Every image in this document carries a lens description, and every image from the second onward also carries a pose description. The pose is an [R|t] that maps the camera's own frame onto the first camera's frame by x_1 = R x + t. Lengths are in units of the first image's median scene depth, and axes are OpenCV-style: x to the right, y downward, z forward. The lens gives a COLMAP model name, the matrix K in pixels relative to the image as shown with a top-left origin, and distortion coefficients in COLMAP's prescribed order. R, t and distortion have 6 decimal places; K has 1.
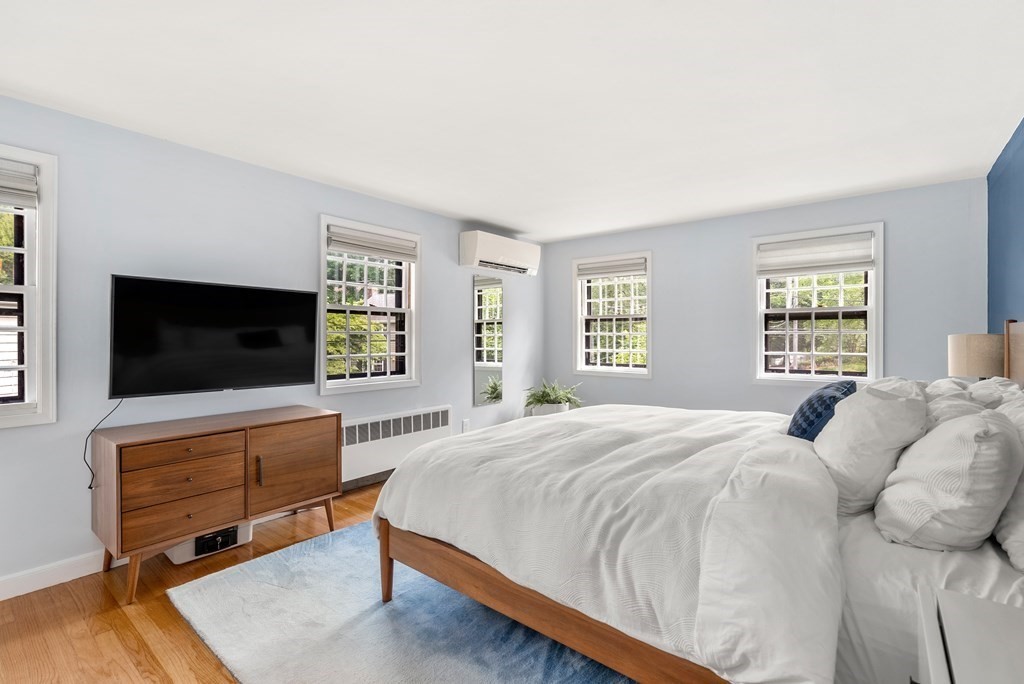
lens RADIAL K [[469.8, 0, 512.0], [0, 469.8, 342.0], [0, 0, 1]] dist [0.001867, 0.000233]
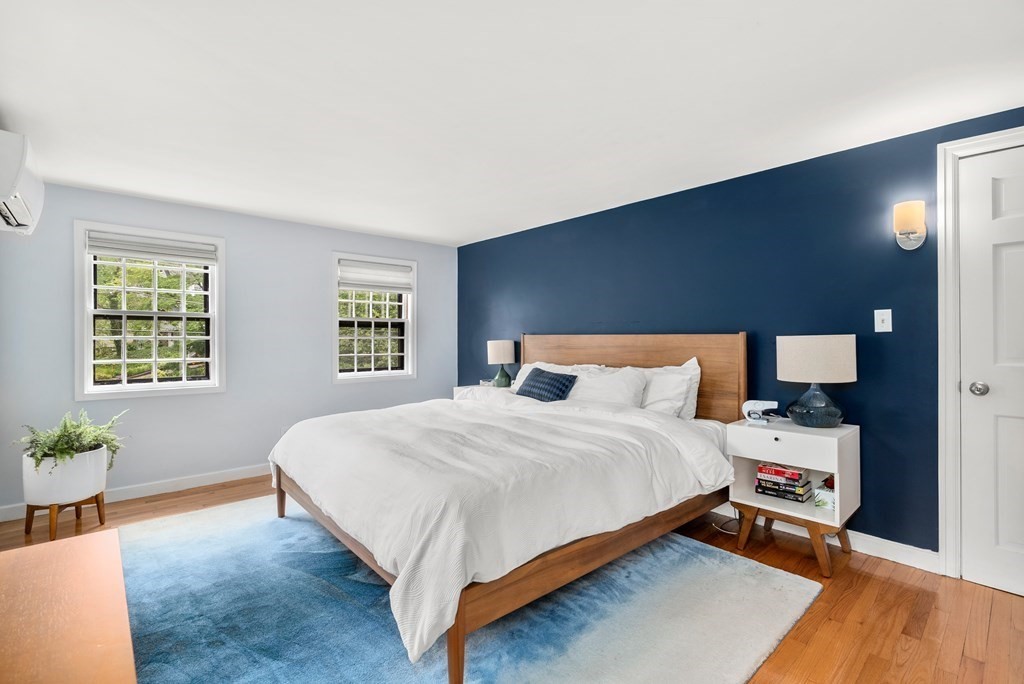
lens RADIAL K [[469.8, 0, 512.0], [0, 469.8, 342.0], [0, 0, 1]] dist [0.001867, 0.000233]
pose [[0.178859, 0.000001, 0.983875, -0.487748], [0.012771, 0.999916, -0.002322, -0.001659], [-0.983792, 0.012981, 0.178844, 0.385832]]
